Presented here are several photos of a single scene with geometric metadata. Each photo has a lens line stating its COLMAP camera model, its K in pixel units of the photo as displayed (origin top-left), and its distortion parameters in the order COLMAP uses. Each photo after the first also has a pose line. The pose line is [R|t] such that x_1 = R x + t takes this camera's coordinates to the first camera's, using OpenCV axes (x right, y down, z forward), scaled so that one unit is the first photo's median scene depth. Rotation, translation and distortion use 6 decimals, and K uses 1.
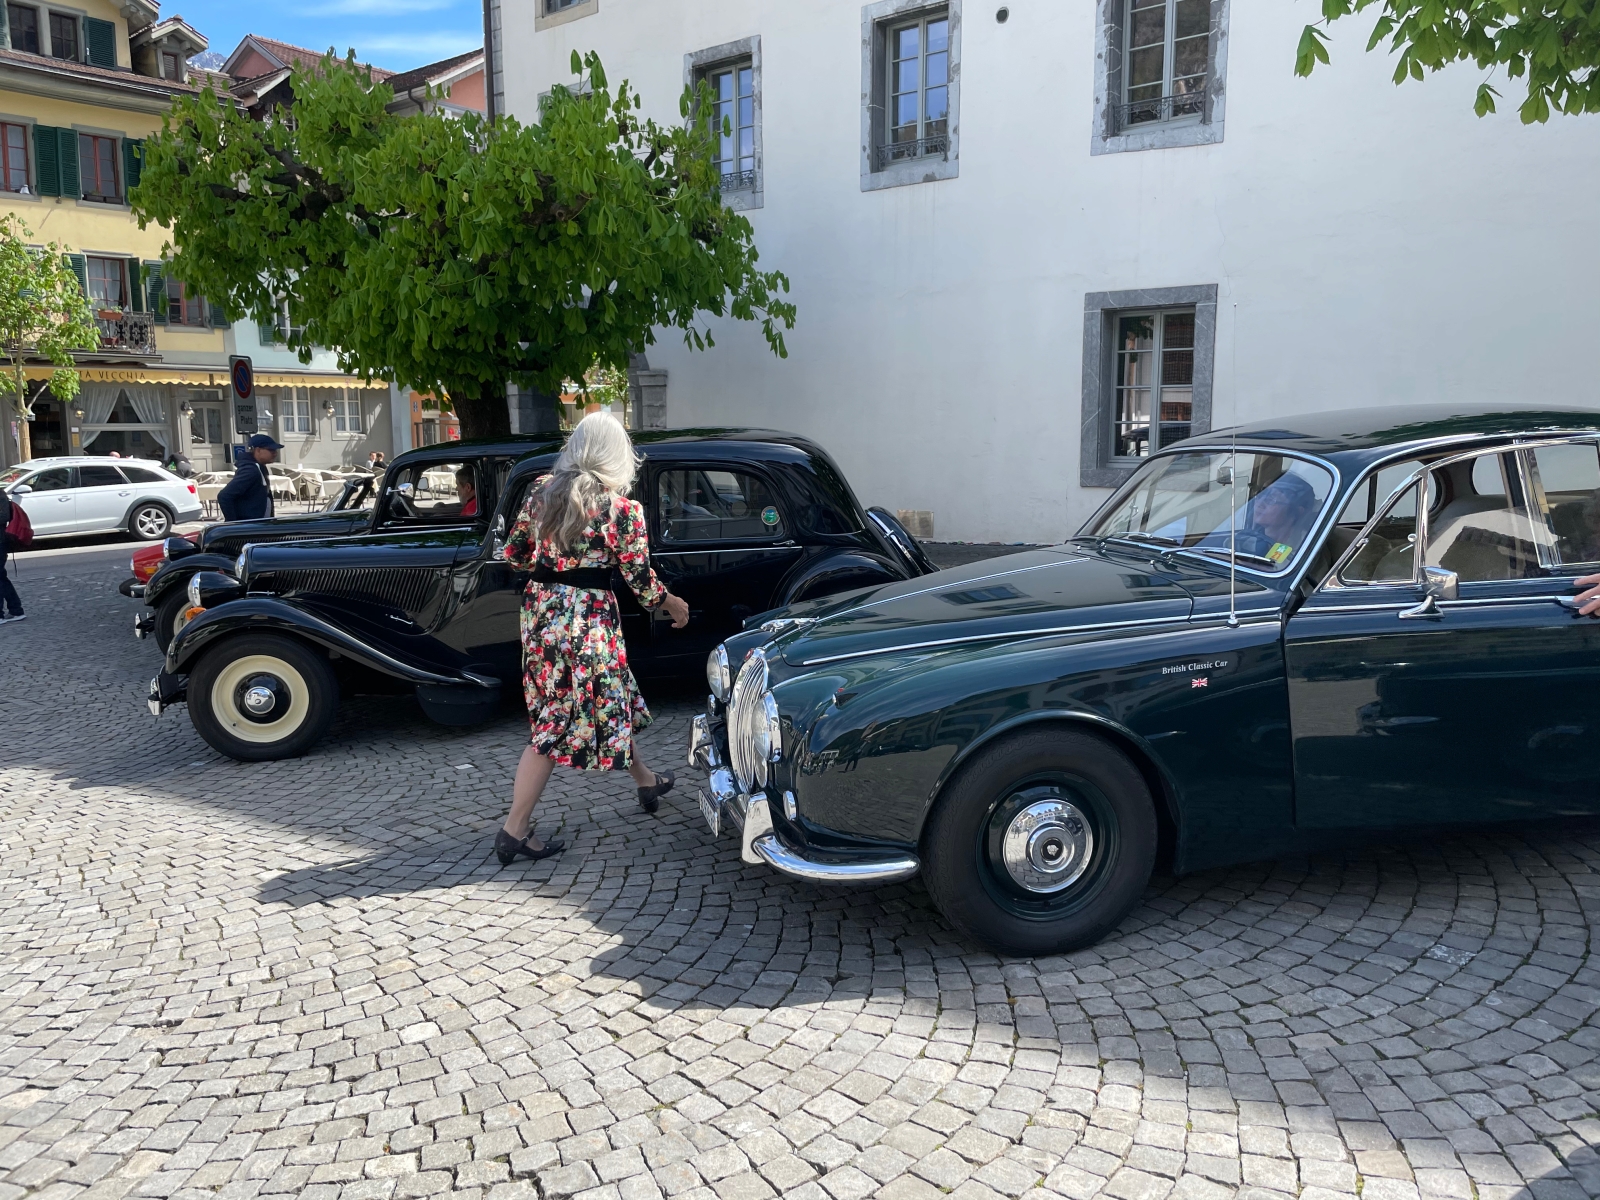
lens RADIAL K [[1189.6, 0, 800.0], [0, 1189.6, 600.0], [0, 0, 1]] dist [0.075335, -0.080703]
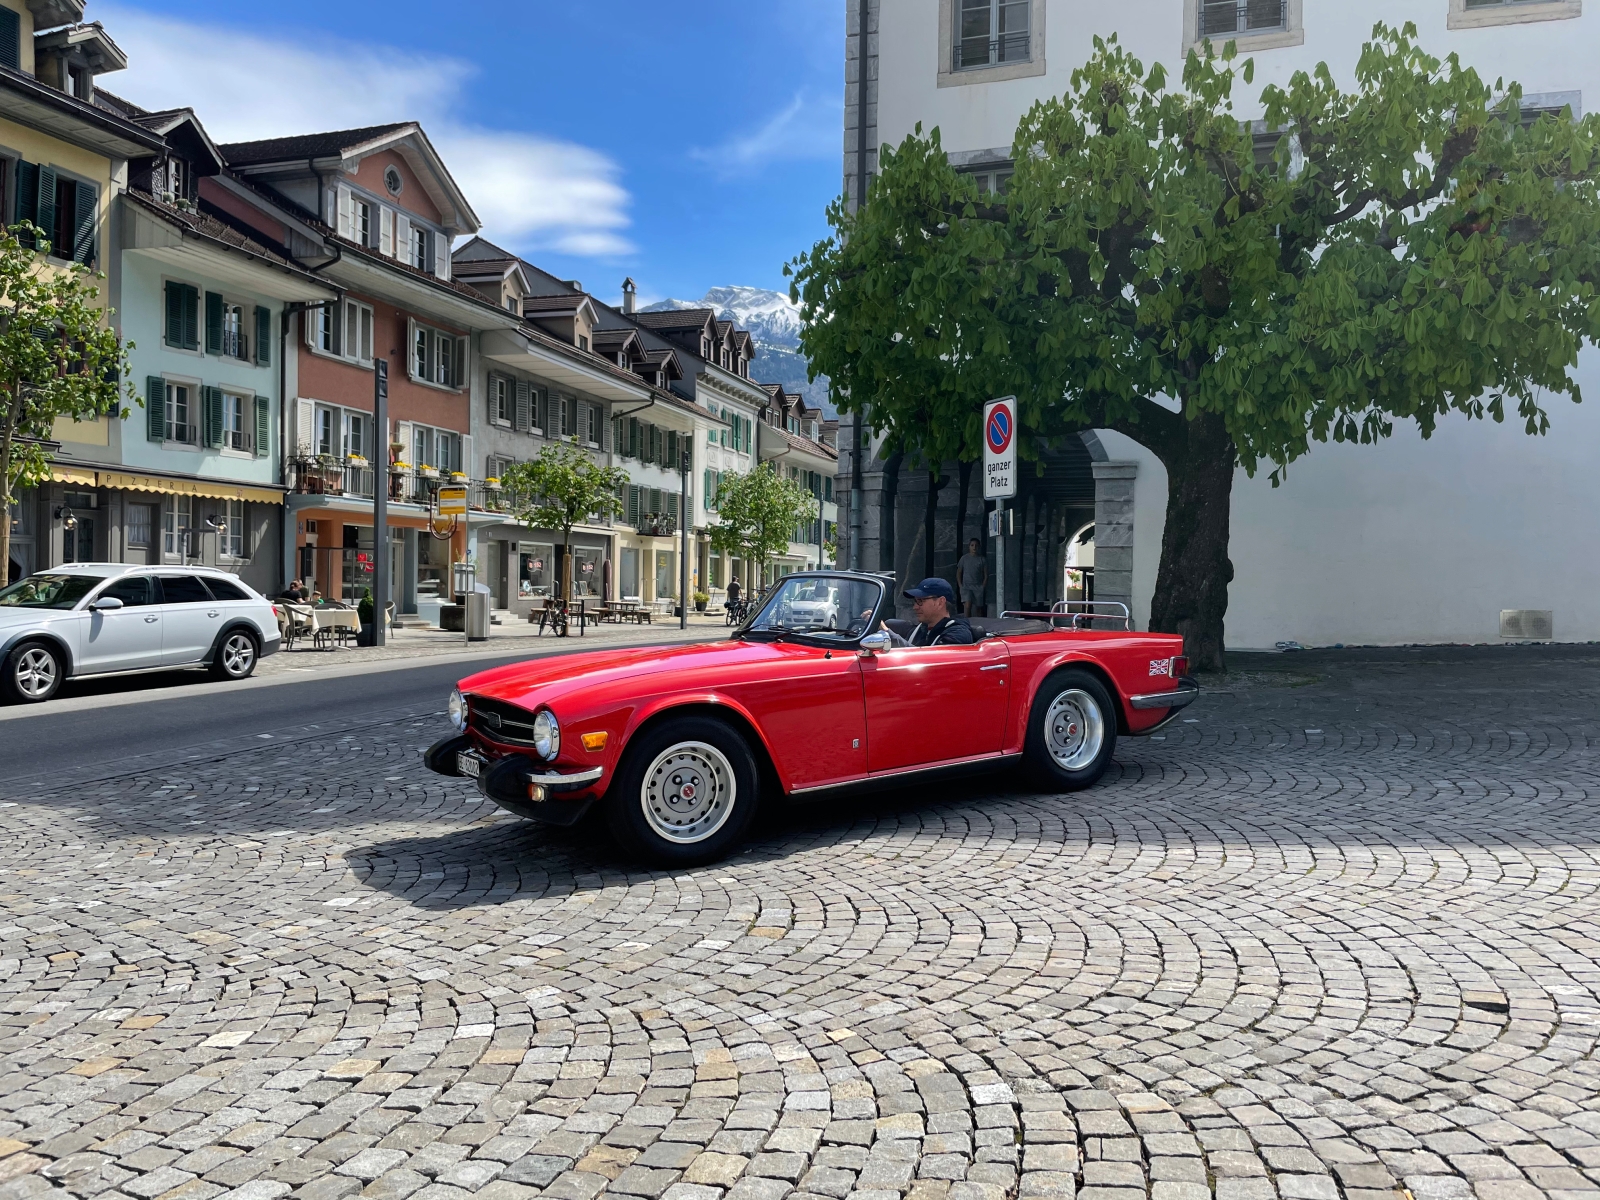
lens RADIAL K [[1189.6, 0, 800.0], [0, 1189.6, 600.0], [0, 0, 1]] dist [0.075335, -0.080703]
pose [[0.931569, 0.006858, 0.363500, -0.483871], [0.040951, 0.991480, -0.123654, 0.006483], [-0.361252, 0.130078, 0.923351, 0.206439]]
